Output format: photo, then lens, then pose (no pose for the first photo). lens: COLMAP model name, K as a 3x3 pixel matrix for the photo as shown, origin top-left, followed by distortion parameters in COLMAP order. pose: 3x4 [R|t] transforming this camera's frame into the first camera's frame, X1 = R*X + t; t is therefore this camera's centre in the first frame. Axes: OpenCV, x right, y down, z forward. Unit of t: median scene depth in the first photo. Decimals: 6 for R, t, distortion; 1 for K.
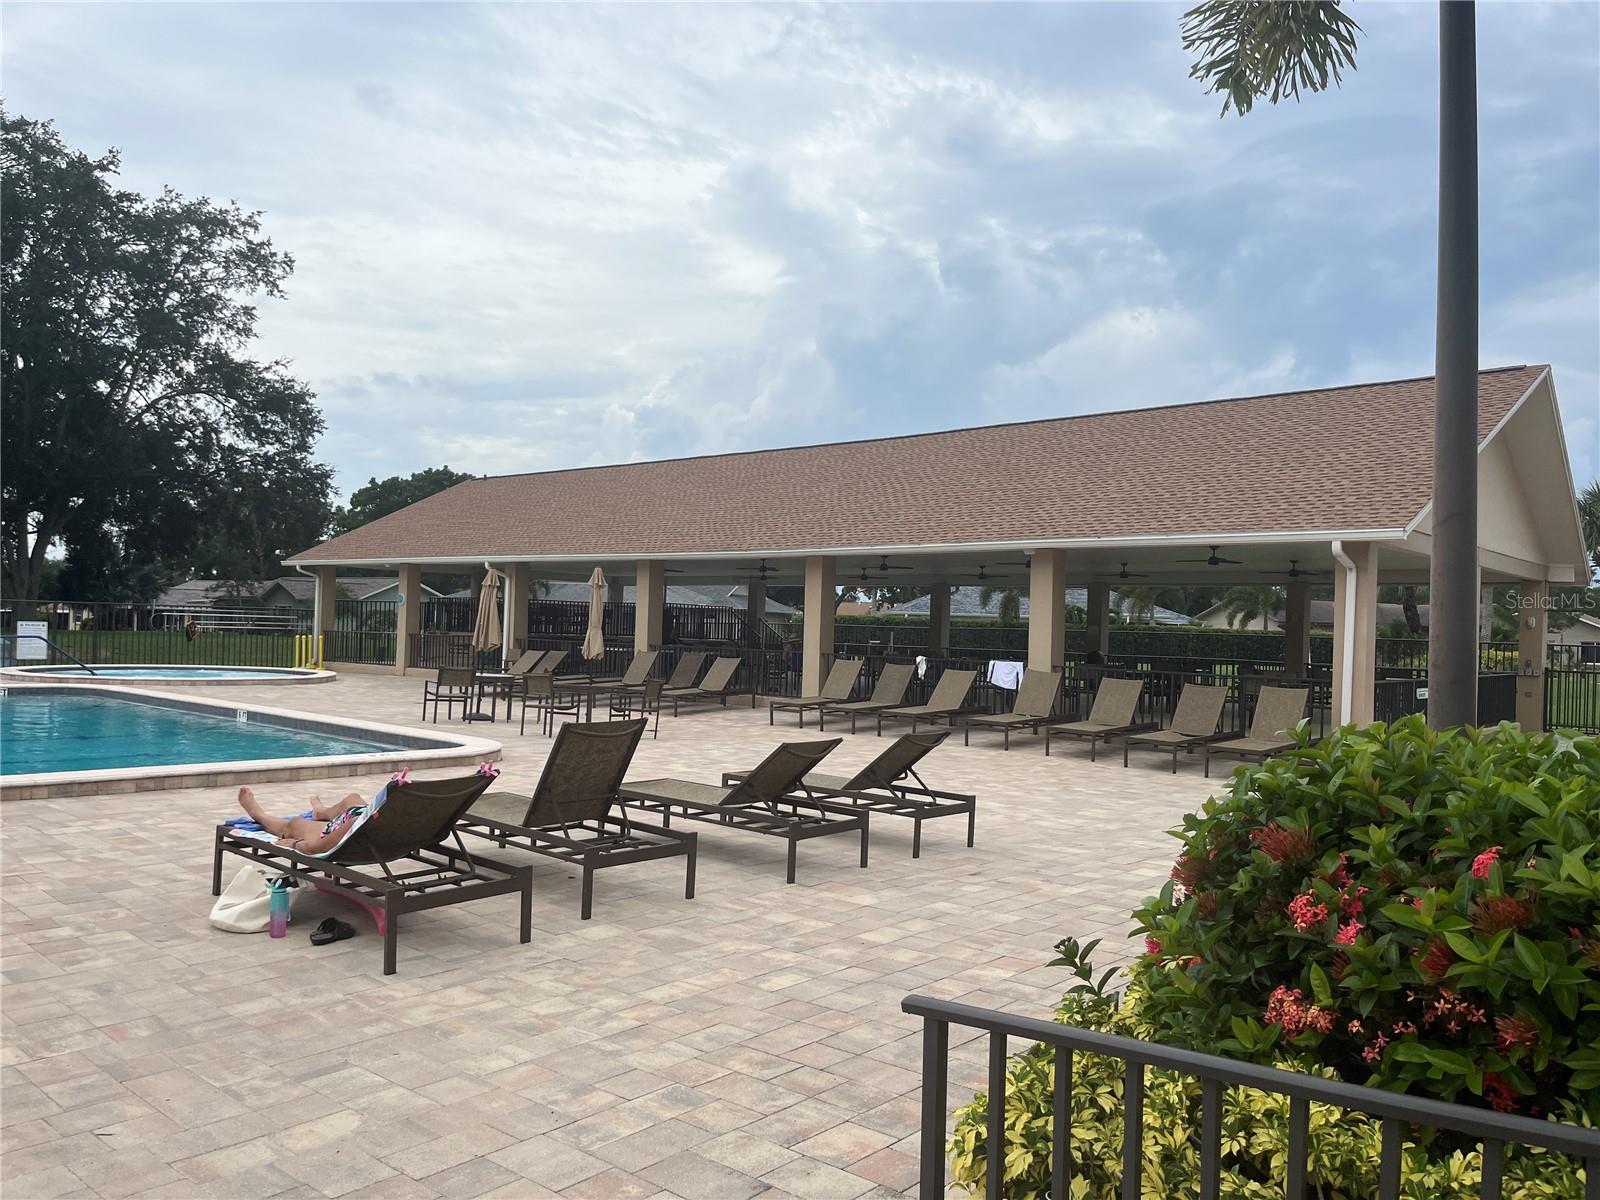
lens RADIAL K [[1216.5, 0, 798.7], [0, 1216.5, 598.7], [0, 0, 1]] dist [-0.006558, -0.001230]
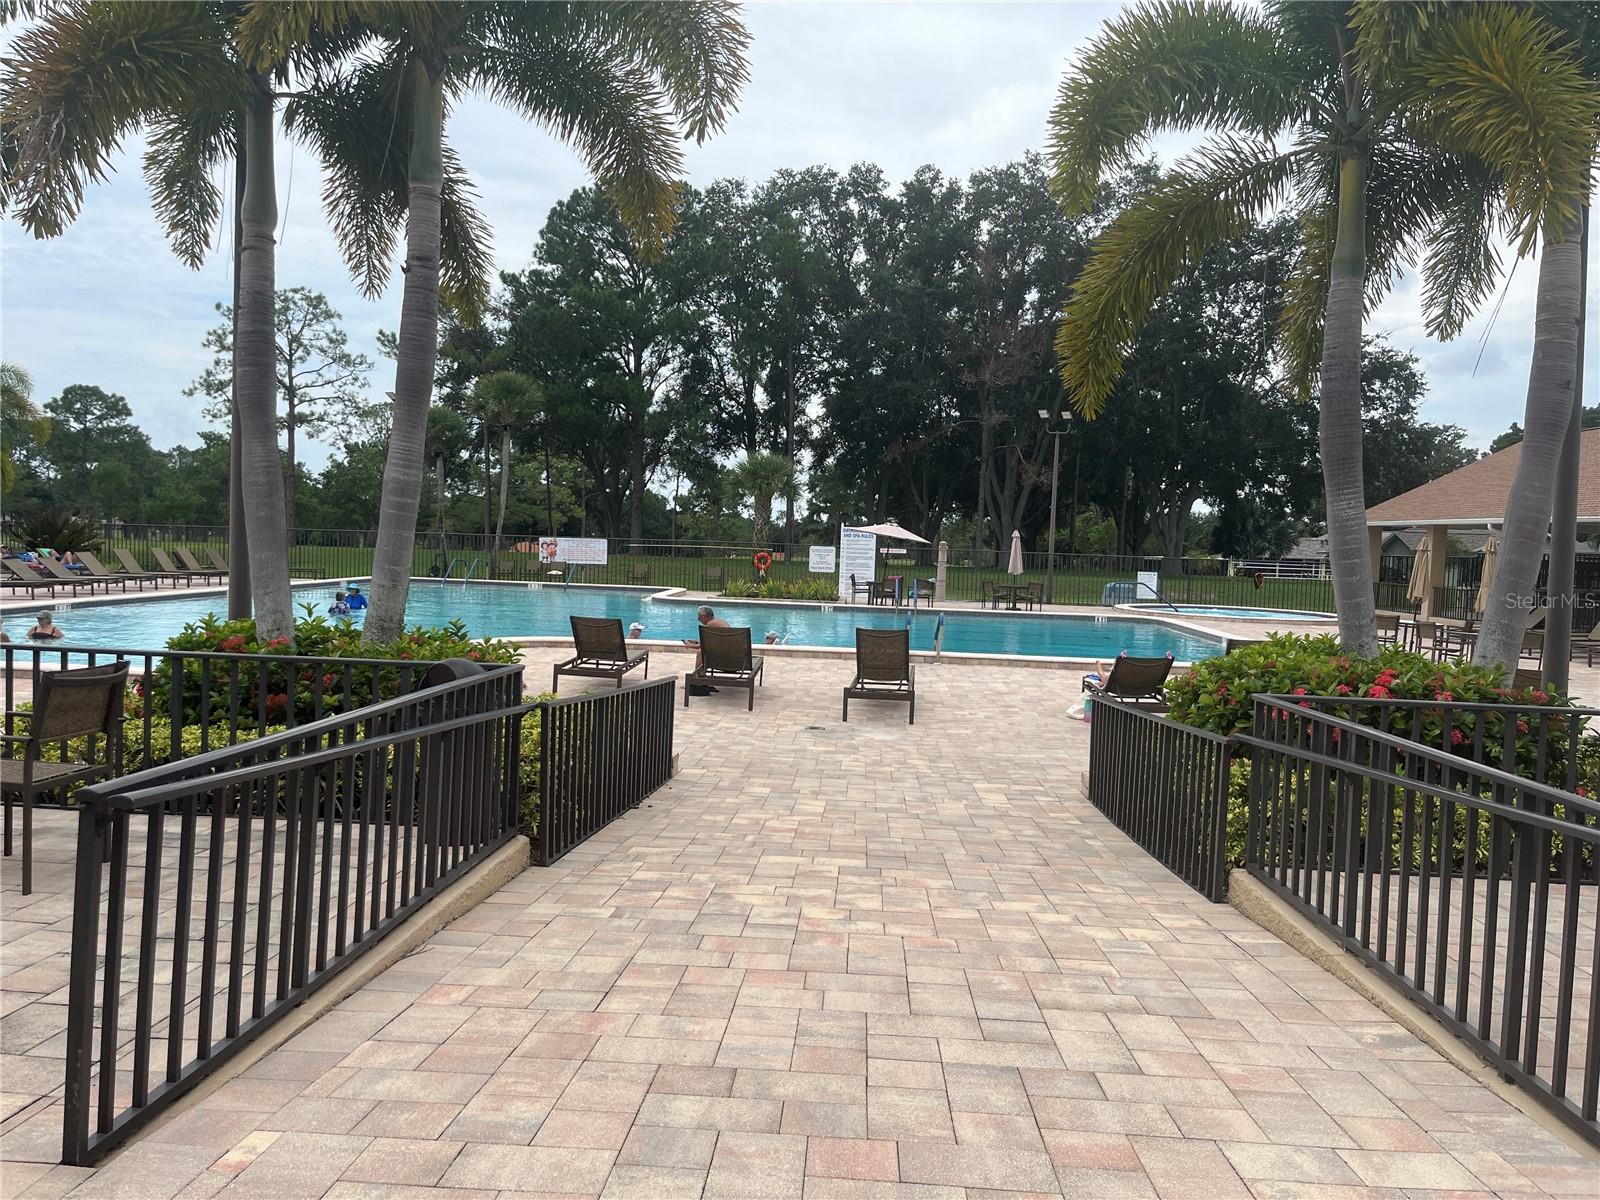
lens RADIAL K [[1216.5, 0, 799.5], [0, 1216.5, 599.9], [0, 0, 1]] dist [-0.006558, -0.001230]
pose [[0.615753, 0.029120, -0.787401, 0.118258], [0.007698, 0.999047, 0.042967, -0.006670], [0.787902, -0.032519, 0.614942, -0.095356]]
